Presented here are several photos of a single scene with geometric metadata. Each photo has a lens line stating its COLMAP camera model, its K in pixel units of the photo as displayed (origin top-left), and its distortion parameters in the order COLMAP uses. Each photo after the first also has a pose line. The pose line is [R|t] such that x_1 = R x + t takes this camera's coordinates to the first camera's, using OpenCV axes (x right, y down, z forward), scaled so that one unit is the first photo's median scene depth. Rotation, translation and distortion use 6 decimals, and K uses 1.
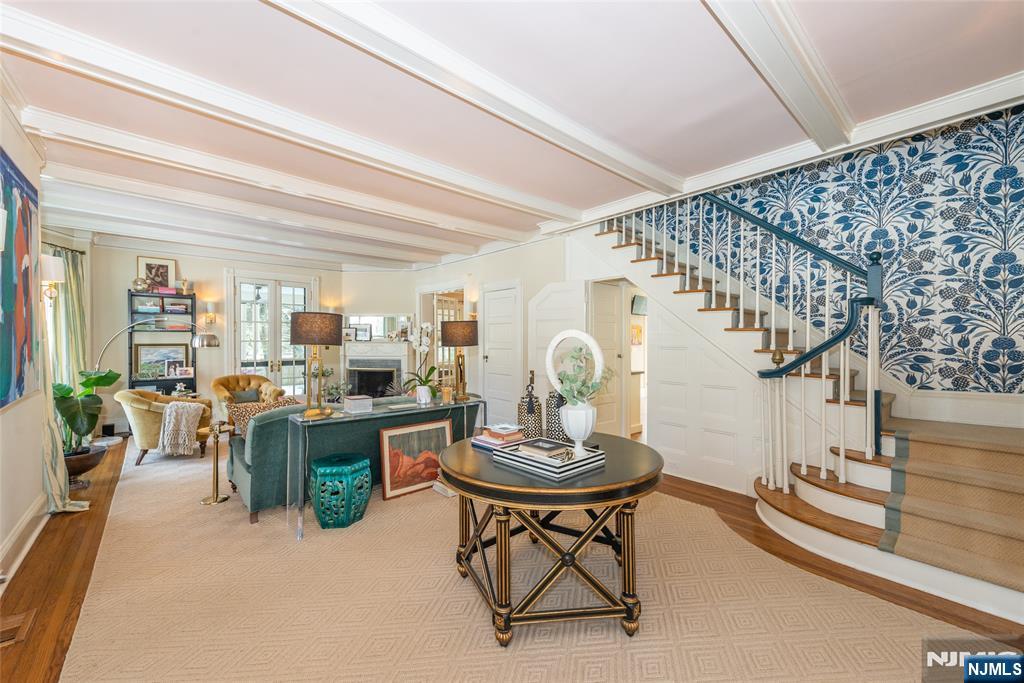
lens RADIAL K [[406.3, 0, 511.2], [0, 406.3, 345.4], [0, 0, 1]] dist [0.014926, -0.001292]
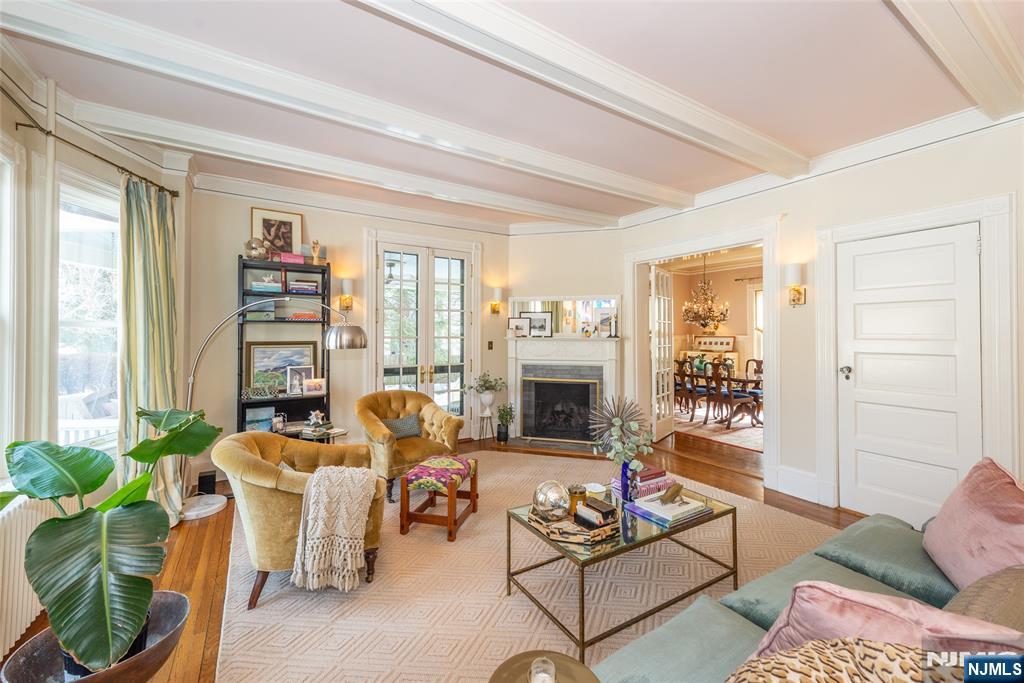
lens RADIAL K [[406.3, 0, 511.1], [0, 406.3, 334.5], [0, 0, 1]] dist [0.014926, -0.001292]
pose [[0.987615, -0.000664, -0.156897, -0.389129], [-0.001915, 0.999866, -0.016286, -0.005611], [0.156887, 0.016384, 0.987481, 0.414592]]
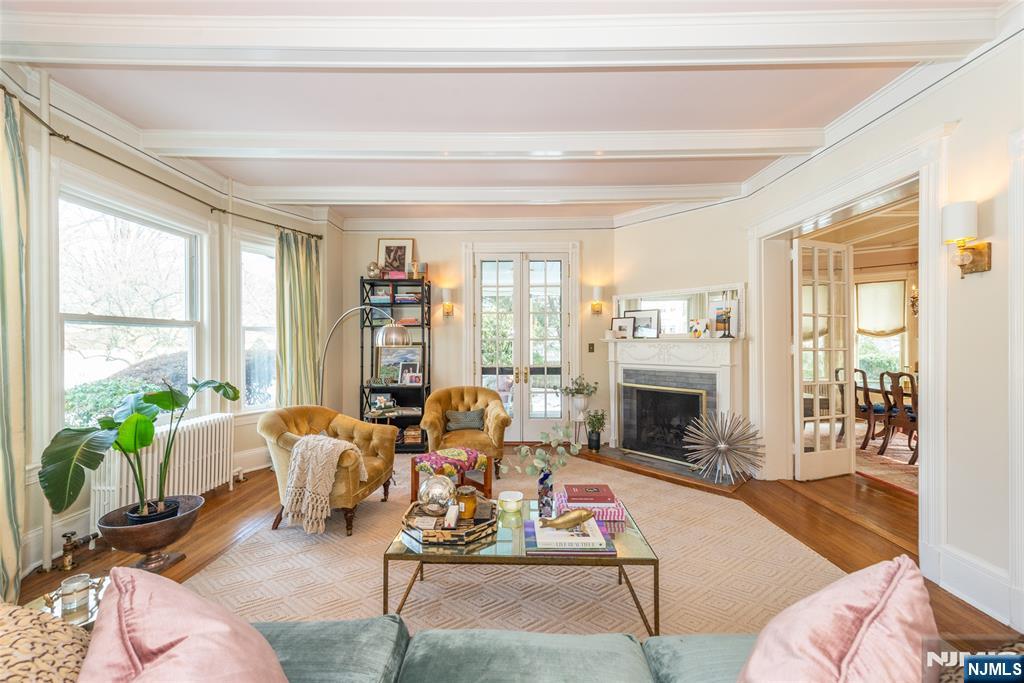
lens RADIAL K [[406.3, 0, 511.7], [0, 406.3, 341.5], [0, 0, 1]] dist [0.014926, -0.001292]
pose [[0.747561, -0.005916, -0.664166, -0.148016], [-0.006432, 0.999849, -0.016146, 0.005367], [0.664161, 0.016342, 0.747411, 0.542094]]
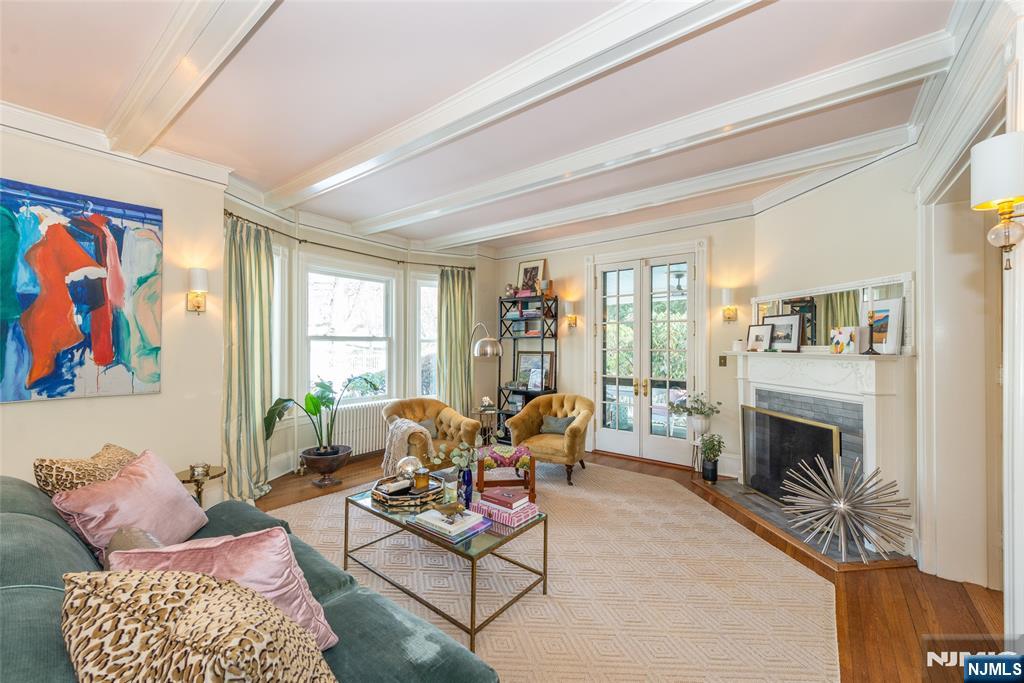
lens RADIAL K [[406.3, 0, 505.8], [0, 406.3, 343.8], [0, 0, 1]] dist [0.014926, -0.001292]
pose [[0.183223, -0.004747, -0.983060, 0.041456], [-0.019487, 0.999774, -0.008460, -0.012406], [0.982878, 0.020707, 0.183090, 0.765835]]
